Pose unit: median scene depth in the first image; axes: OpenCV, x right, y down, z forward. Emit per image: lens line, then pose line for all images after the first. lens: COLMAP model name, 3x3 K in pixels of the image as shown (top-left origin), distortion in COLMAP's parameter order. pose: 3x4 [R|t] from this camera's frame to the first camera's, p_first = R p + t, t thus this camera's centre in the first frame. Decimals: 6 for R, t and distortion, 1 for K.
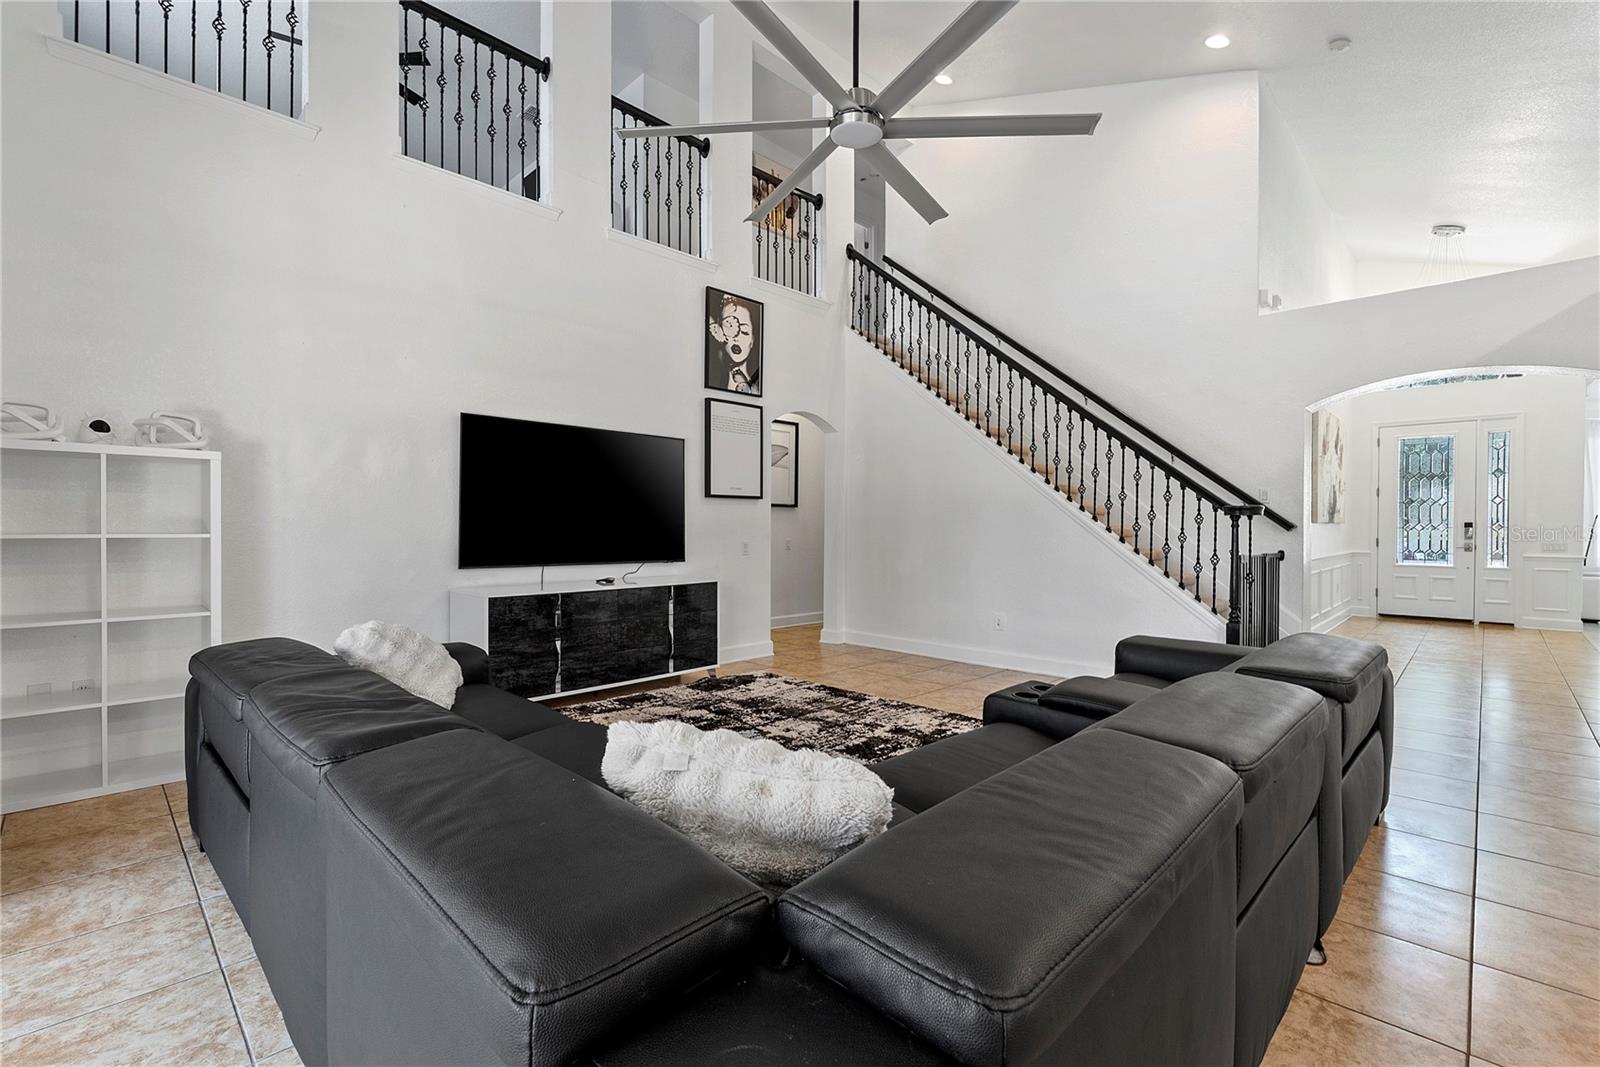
lens RADIAL K [[709.9, 0, 801.6], [0, 709.9, 523.6], [0, 0, 1]] dist [-0.003800, 0.000669]
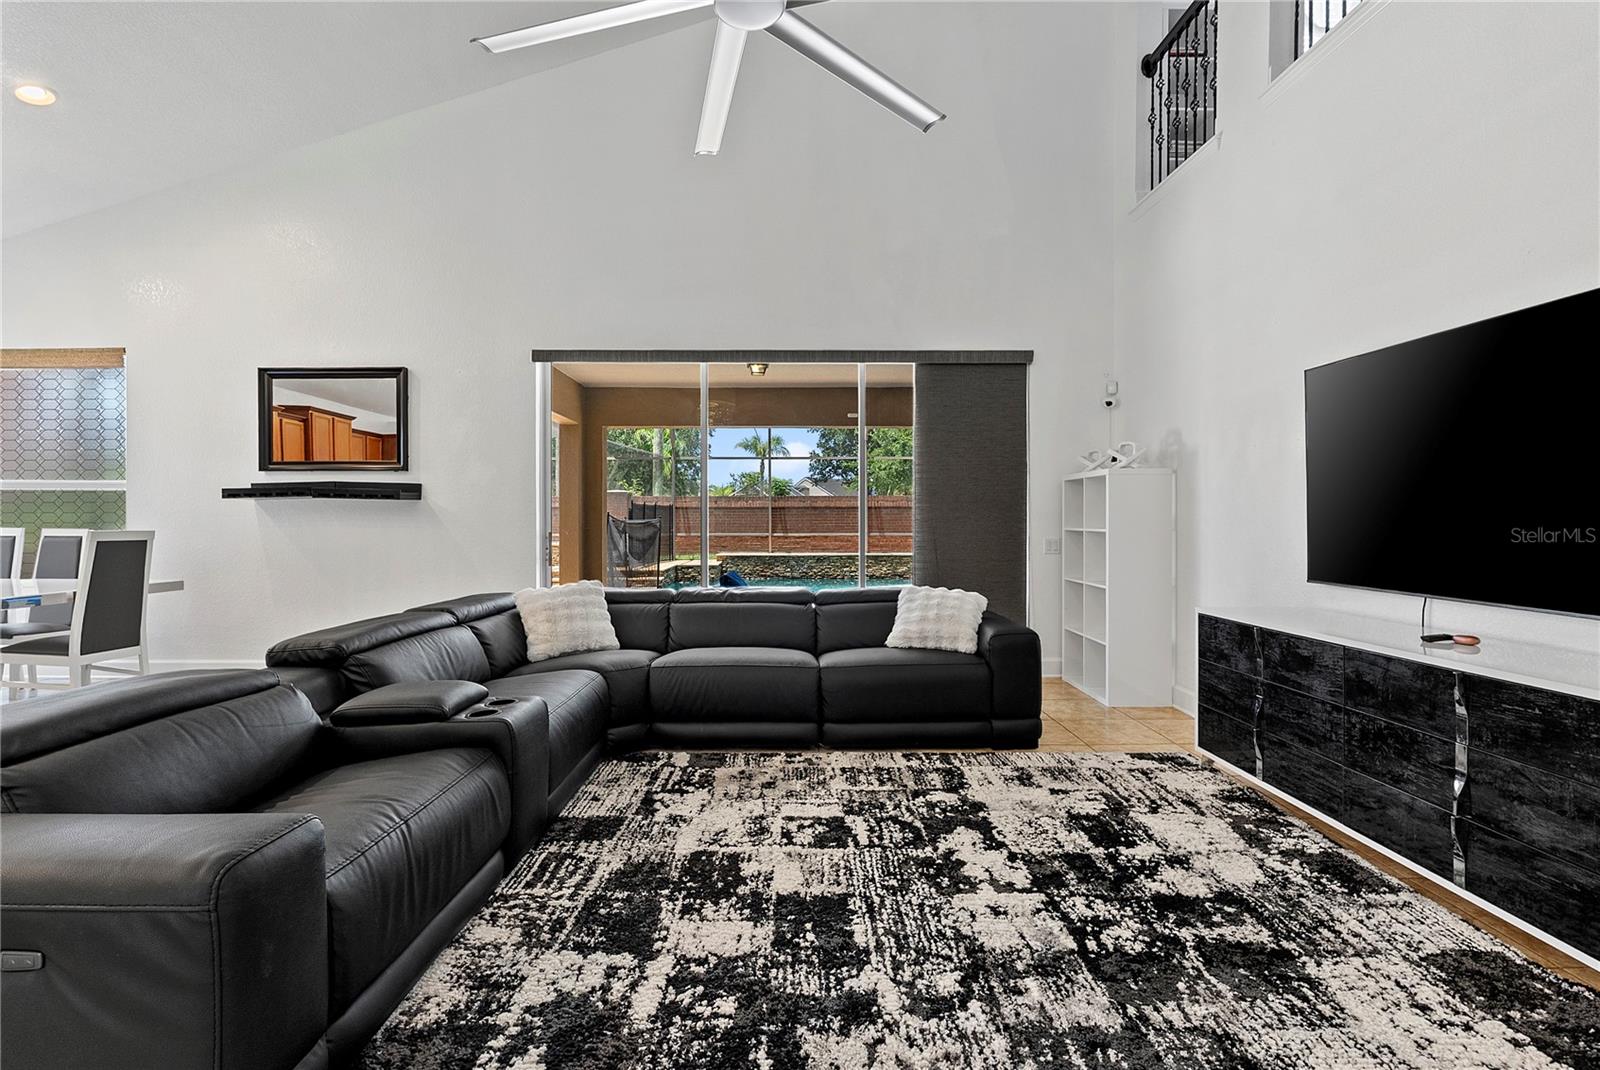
lens RADIAL K [[709.9, 0, 796.4], [0, 709.9, 533.7], [0, 0, 1]] dist [-0.003800, 0.000669]
pose [[-0.707918, 0.007167, -0.706258, 0.439183], [-0.002739, 0.999913, 0.012892, 0.005297], [0.706289, 0.011061, -0.707837, 1.216719]]
